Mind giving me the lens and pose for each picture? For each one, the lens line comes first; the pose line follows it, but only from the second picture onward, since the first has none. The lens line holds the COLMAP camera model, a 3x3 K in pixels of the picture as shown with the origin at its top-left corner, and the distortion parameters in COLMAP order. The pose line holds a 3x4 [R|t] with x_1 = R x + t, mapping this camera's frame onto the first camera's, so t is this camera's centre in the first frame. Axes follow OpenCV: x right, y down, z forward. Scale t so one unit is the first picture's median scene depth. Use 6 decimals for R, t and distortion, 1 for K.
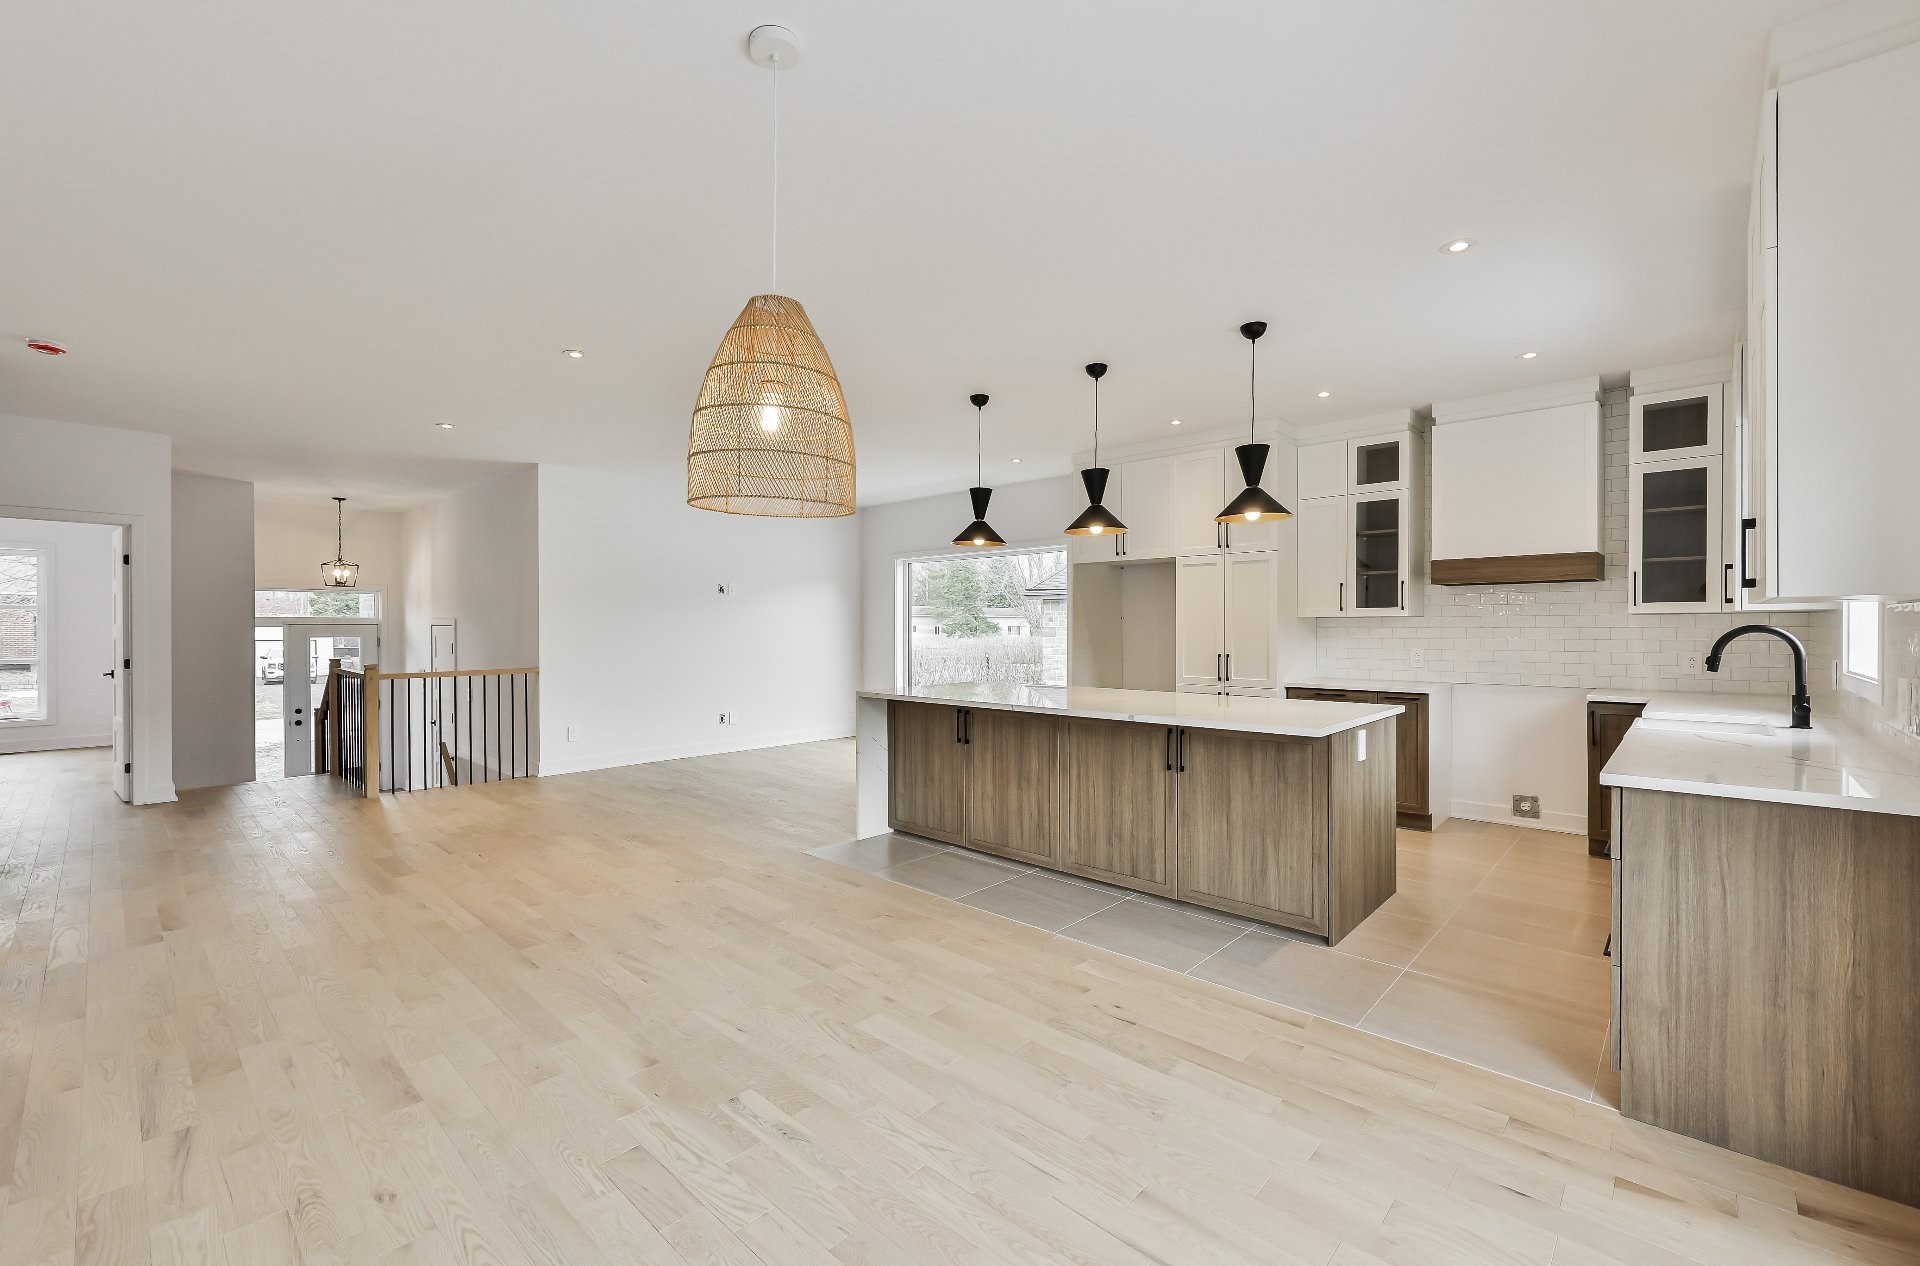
lens RADIAL K [[792.6, 0, 967.7], [0, 792.6, 630.1], [0, 0, 1]] dist [-0.004814, -0.000873]
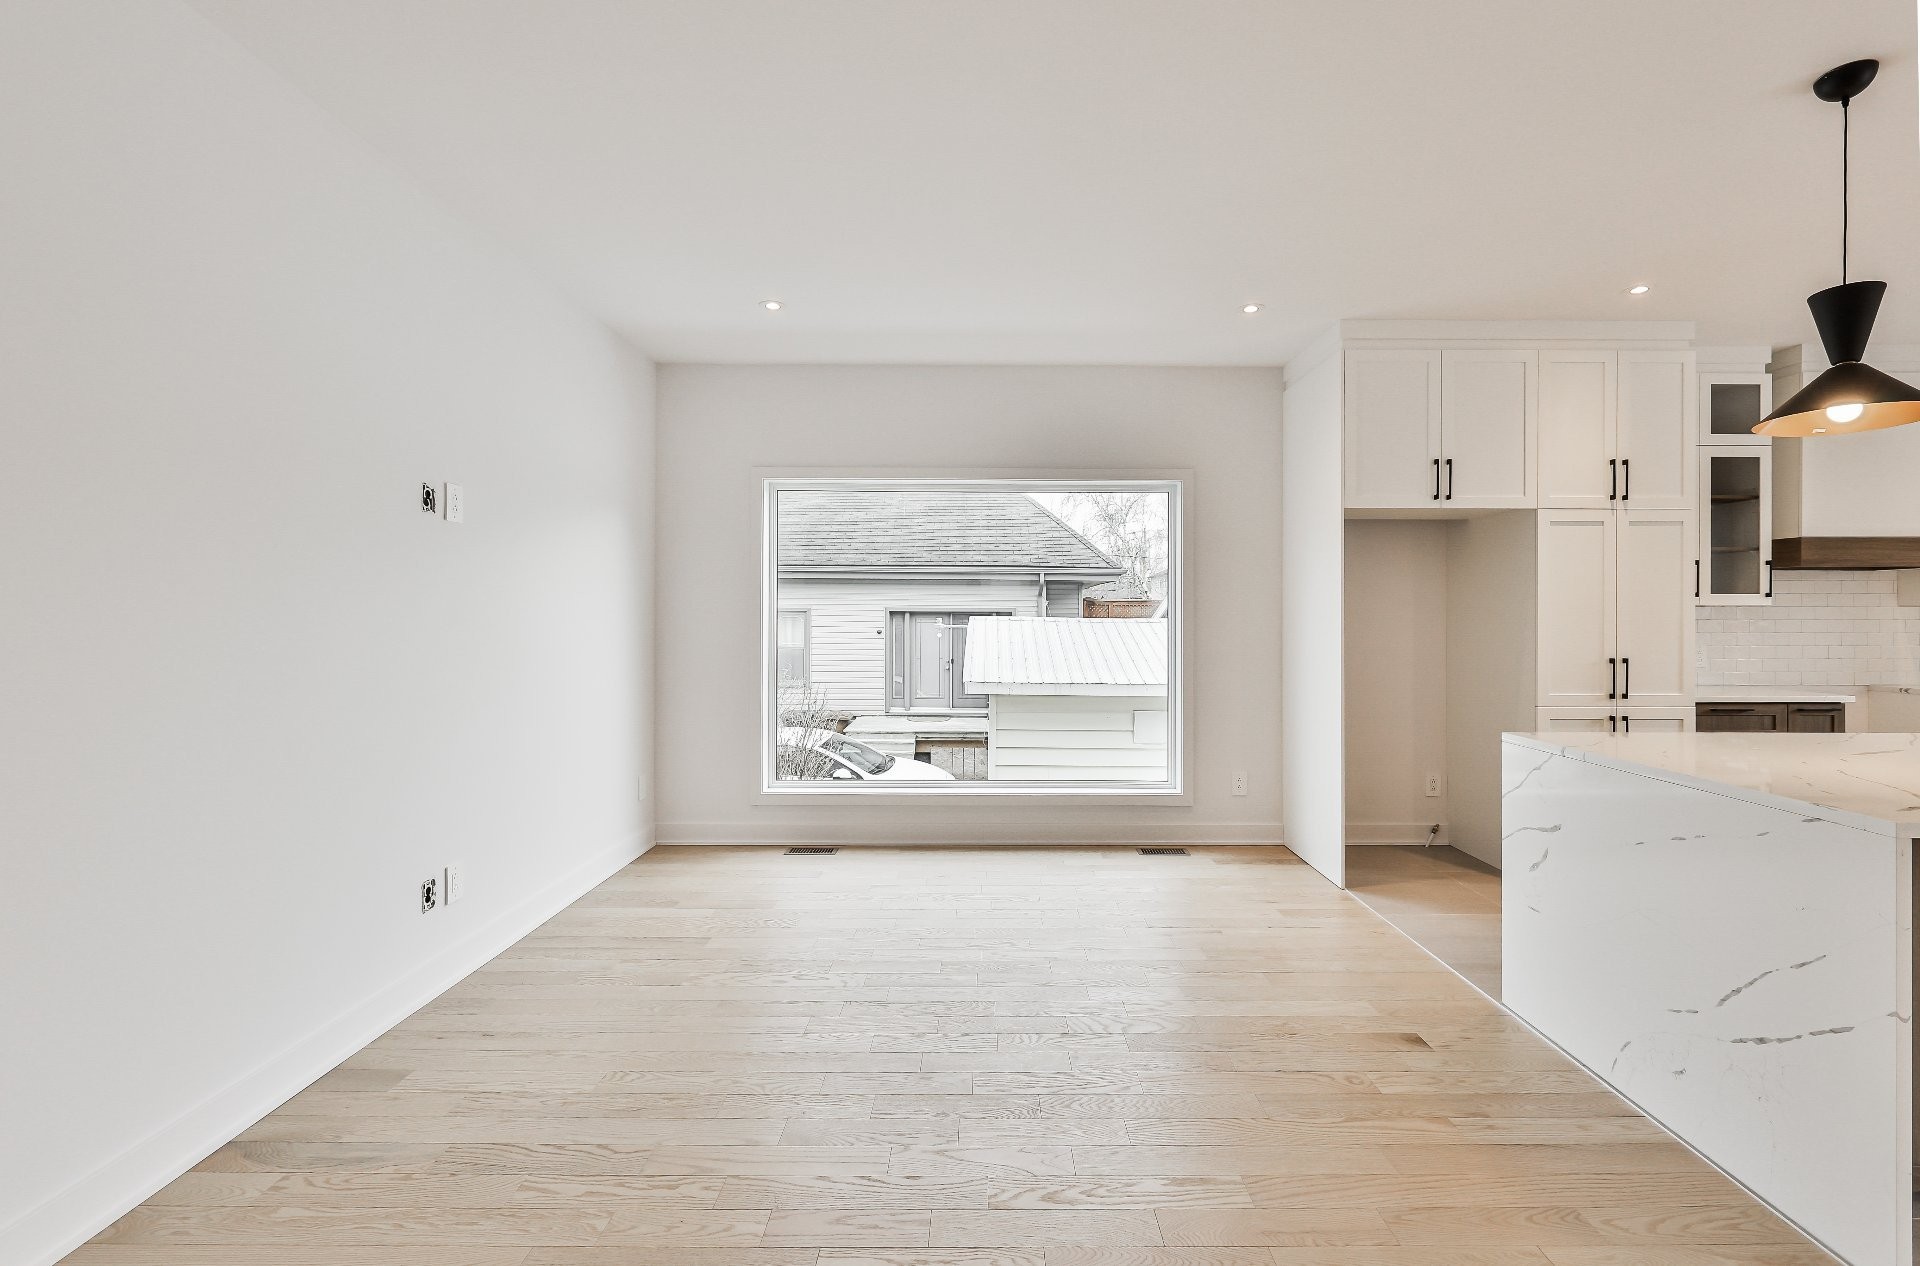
lens RADIAL K [[807.8, 0, 988.6], [0, 807.8, 612.0], [0, 0, 1]] dist [0.000283, 0.000011]
pose [[0.736253, 0.005865, 0.676681, -0.581795], [0.000523, 0.999957, -0.009236, -0.003383], [-0.676706, 0.007154, 0.736219, 0.944682]]
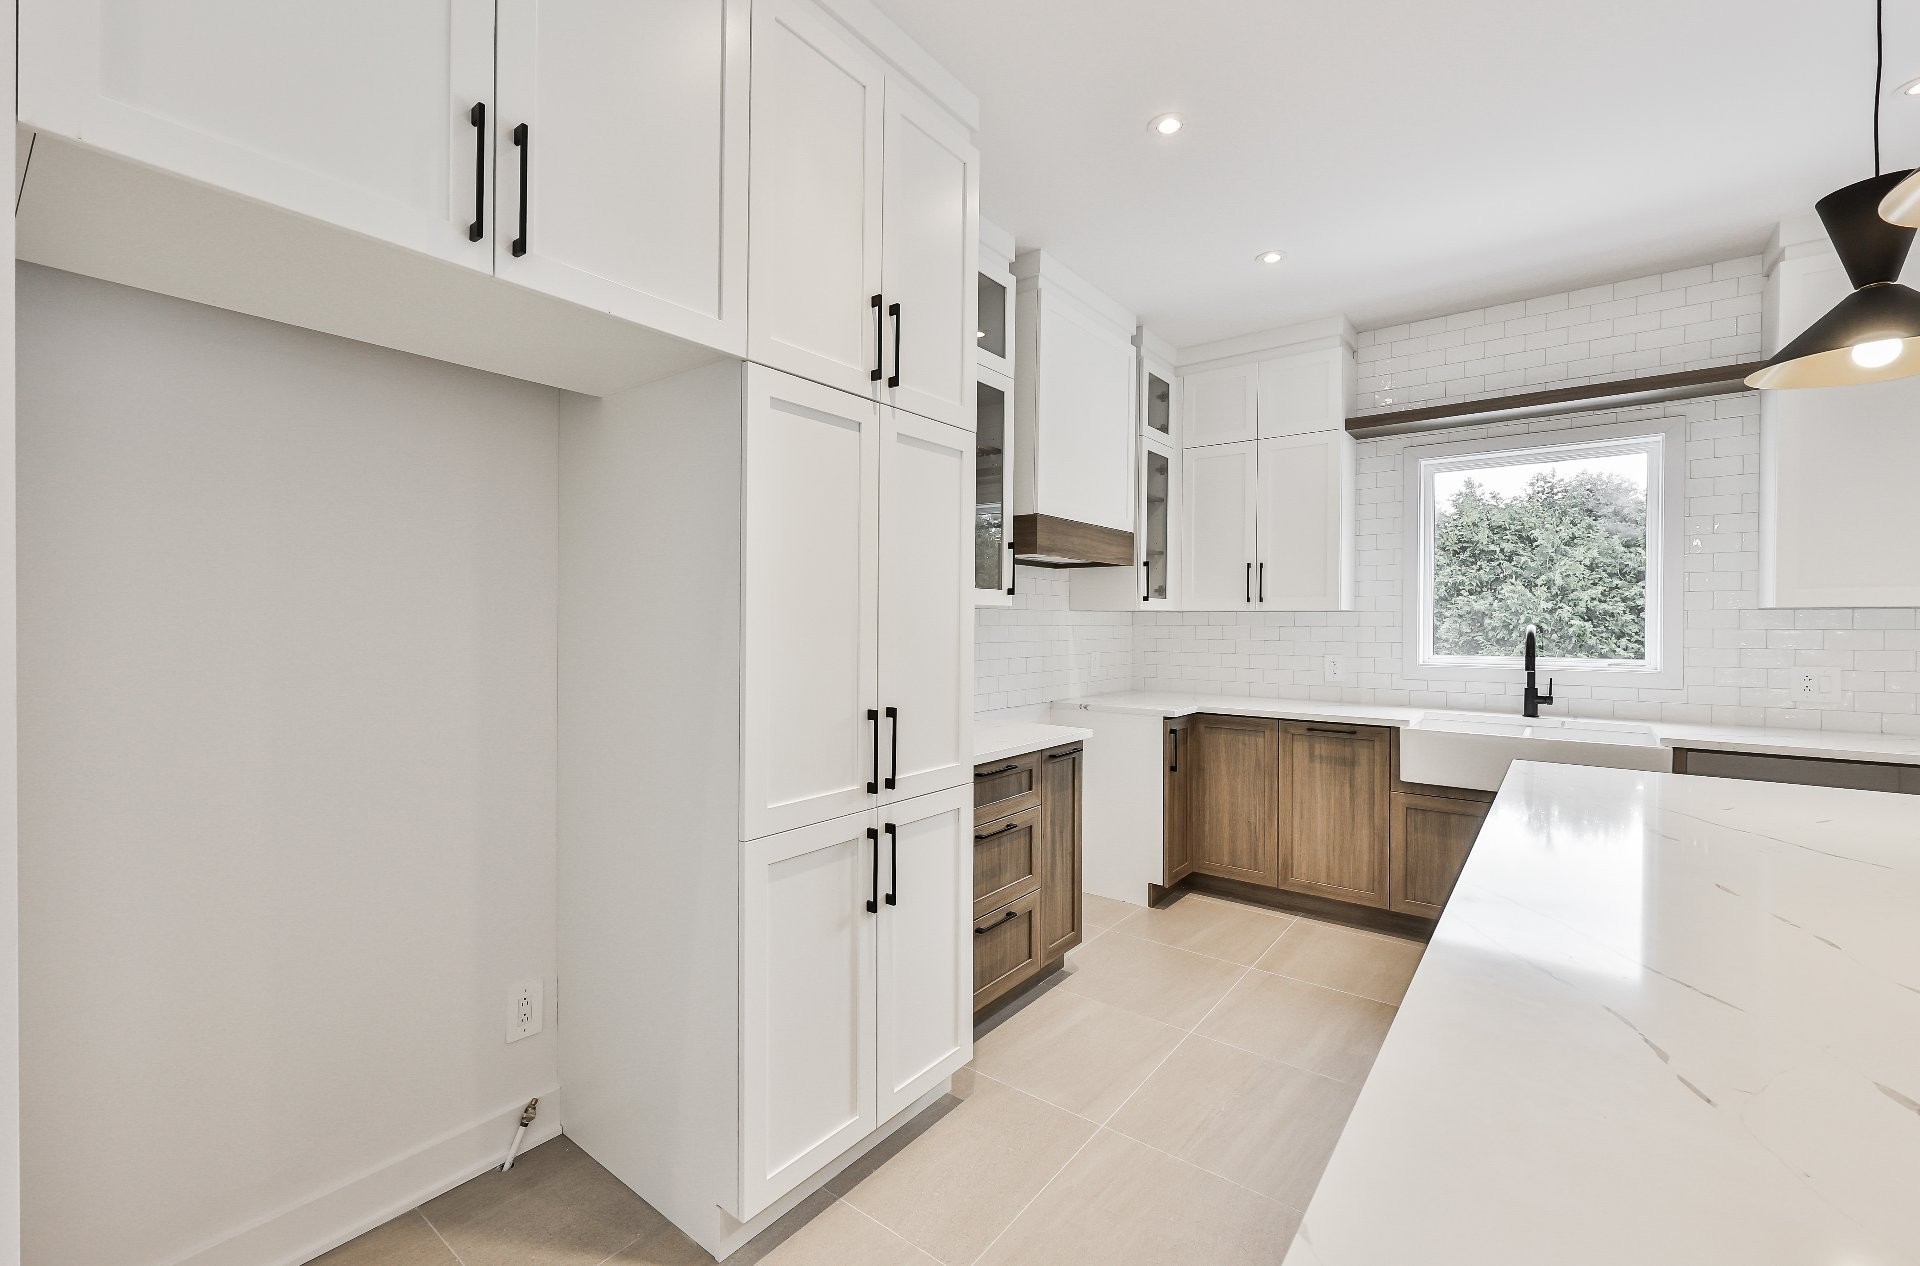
lens RADIAL K [[809.0, 0, 962.5], [0, 809.0, 626.5], [0, 0, 1]] dist [-0.000250, -0.000156]
pose [[-0.085143, -0.004541, 0.996358, -0.013141], [0.000873, 0.999989, 0.004632, -0.005780], [-0.996368, 0.001264, -0.085138, 1.095967]]
